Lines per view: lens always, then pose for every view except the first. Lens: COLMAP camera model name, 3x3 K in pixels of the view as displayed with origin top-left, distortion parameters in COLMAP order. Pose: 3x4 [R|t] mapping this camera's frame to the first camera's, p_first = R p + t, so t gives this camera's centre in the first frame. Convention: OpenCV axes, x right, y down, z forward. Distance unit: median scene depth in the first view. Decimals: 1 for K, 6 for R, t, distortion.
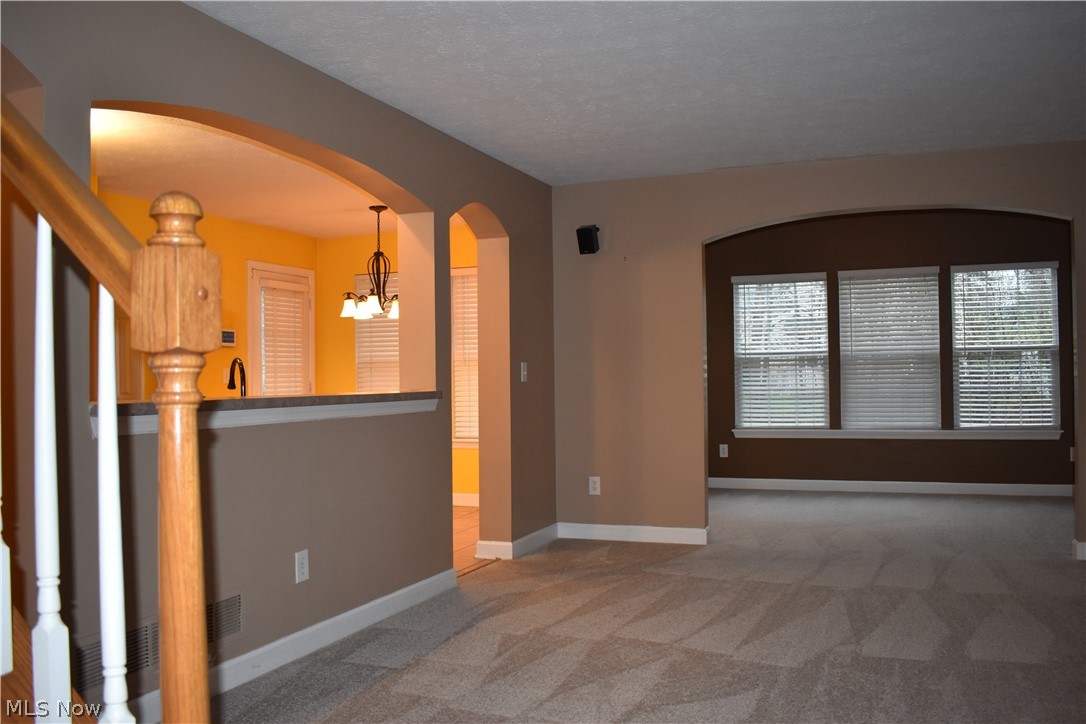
lens RADIAL K [[928.2, 0, 536.6], [0, 928.2, 364.9], [0, 0, 1]] dist [-0.091028, 0.012810]
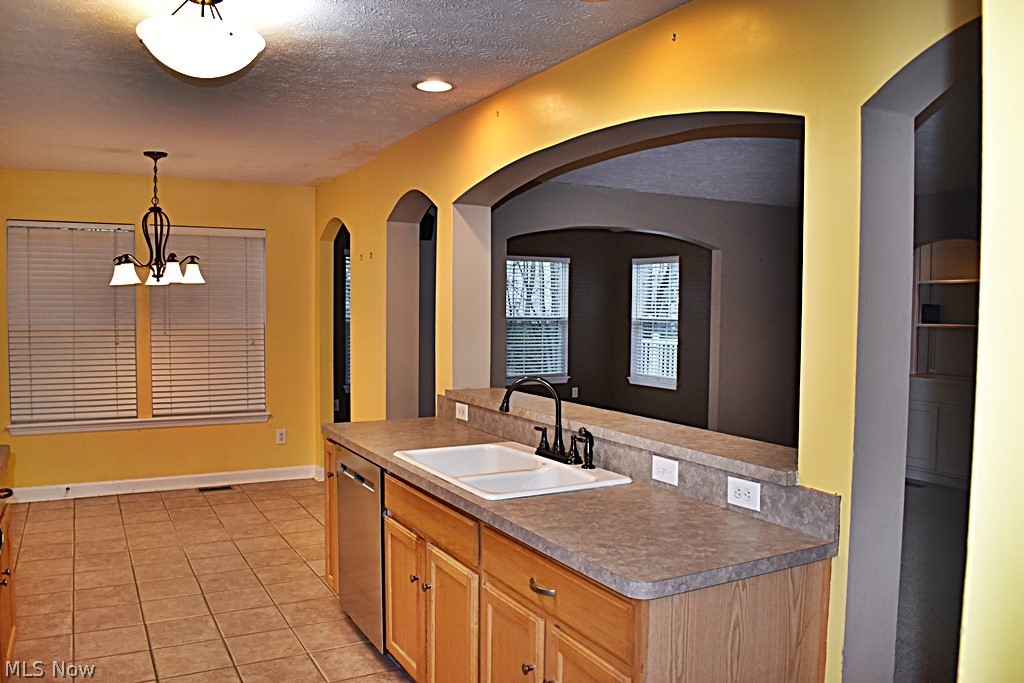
lens RADIAL K [[796.5, 0, 505.2], [0, 796.5, 344.1], [0, 0, 1]] dist [-0.095617, 0.012714]
pose [[0.636914, -0.019009, 0.770700, -0.490282], [-0.028198, 0.998453, 0.047930, -0.039360], [-0.770419, -0.052259, 0.635393, 0.287348]]
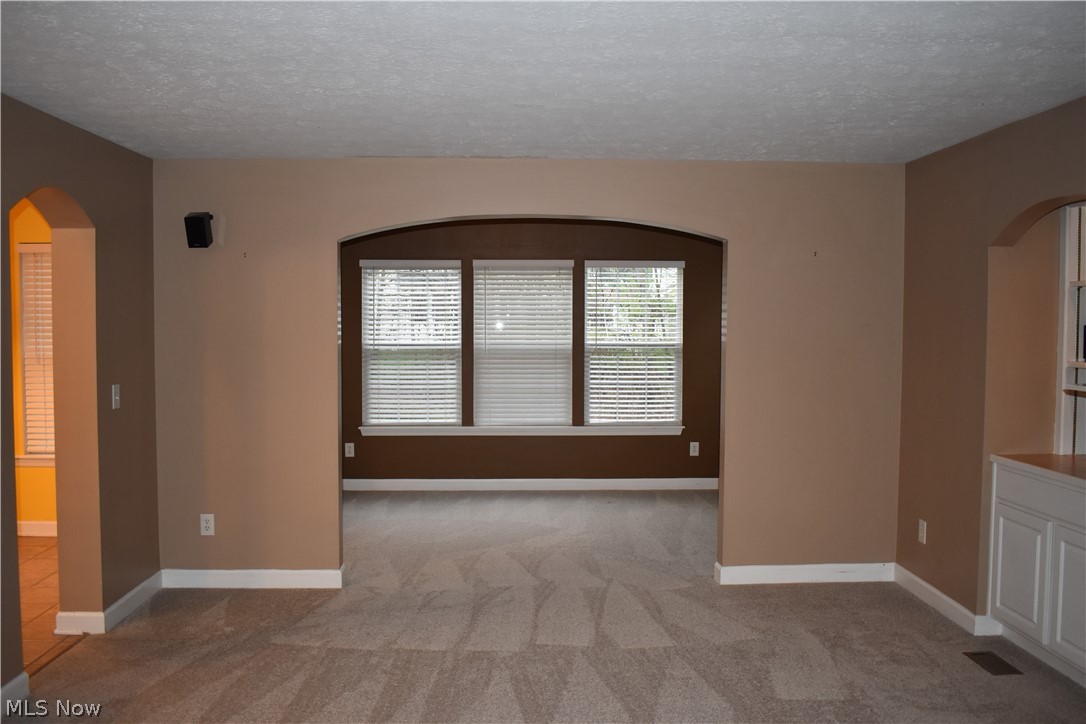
lens RADIAL K [[928.2, 0, 536.6], [0, 928.2, 364.9], [0, 0, 1]] dist [-0.091028, 0.012810]
pose [[0.913410, -0.004122, 0.407021, -0.001402], [-0.020328, 0.998239, 0.055728, -0.056276], [-0.406534, -0.059177, 0.911717, 0.111767]]
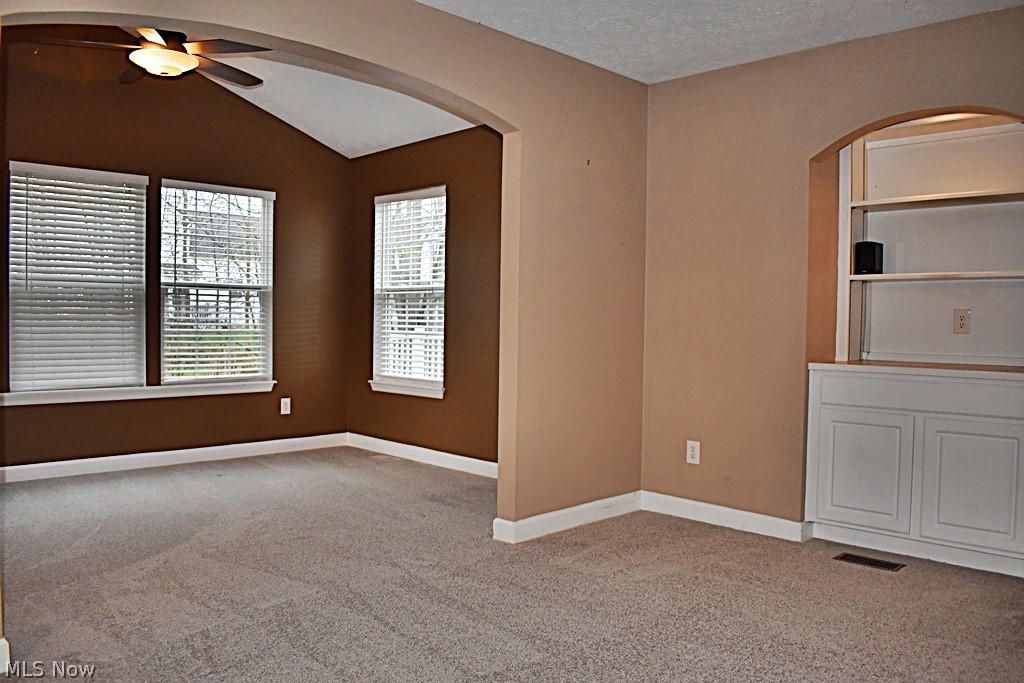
lens RADIAL K [[796.5, 0, 505.2], [0, 796.5, 344.1], [0, 0, 1]] dist [-0.095617, 0.012714]
pose [[0.398839, -0.010791, 0.916958, -0.052617], [-0.031321, 0.999187, 0.025382, 0.009144], [-0.916486, -0.038843, 0.398177, 0.502351]]
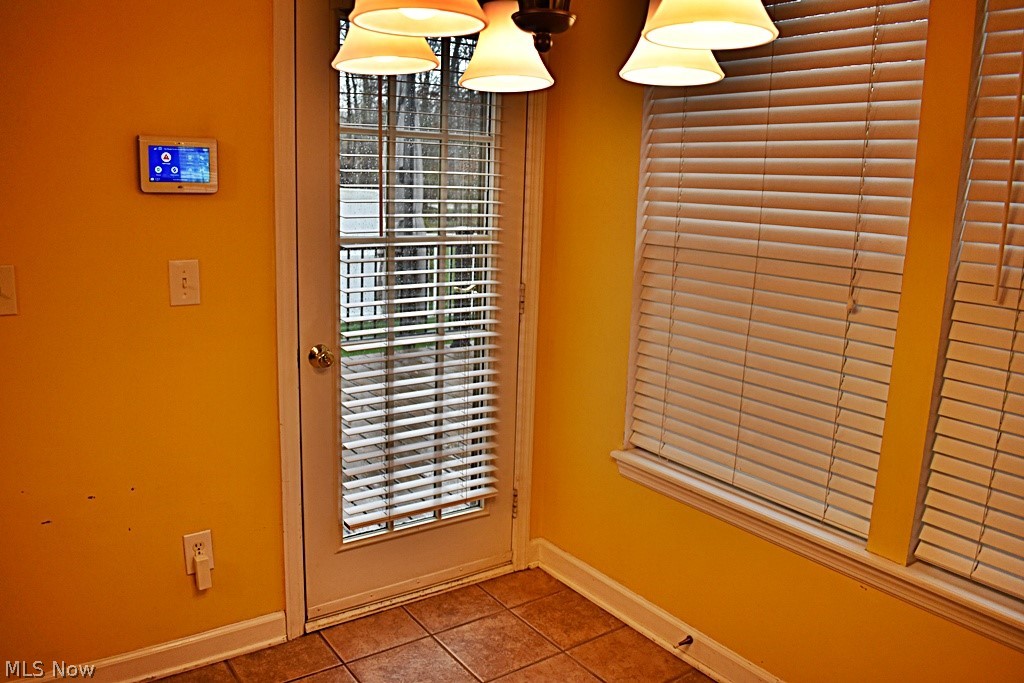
lens RADIAL K [[796.5, 0, 505.2], [0, 796.5, 344.1], [0, 0, 1]] dist [-0.095617, 0.012714]
pose [[0.837263, 0.145045, -0.527212, -0.085272], [-0.034007, 0.976123, 0.214542, -0.031270], [0.545742, -0.161699, 0.822204, 0.823343]]
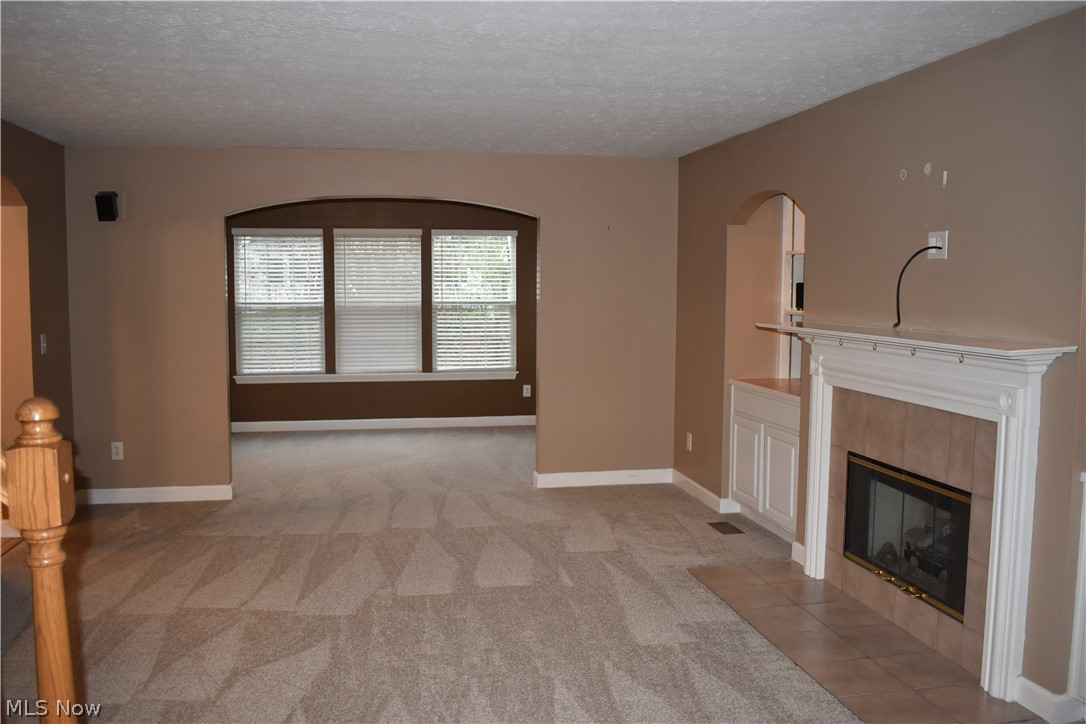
lens RADIAL K [[928.2, 0, 536.6], [0, 928.2, 364.9], [0, 0, 1]] dist [-0.091028, 0.012810]
pose [[0.840391, -0.032316, 0.541016, -0.074190], [-0.021244, 0.995490, 0.092463, -0.055203], [-0.541564, -0.089198, 0.835914, -0.060873]]
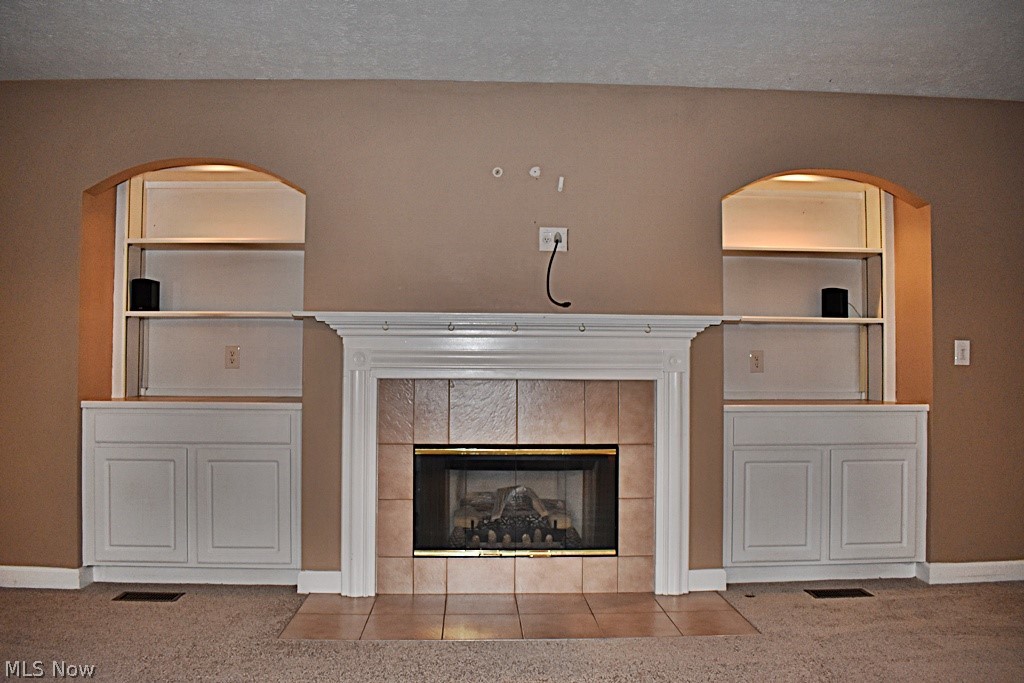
lens RADIAL K [[796.5, 0, 505.2], [0, 796.5, 344.1], [0, 0, 1]] dist [-0.095617, 0.012714]
pose [[-0.412713, 0.031852, 0.910304, -0.058380], [-0.013773, 0.999056, -0.041201, 0.008895], [-0.910757, -0.029542, -0.411884, 0.482921]]
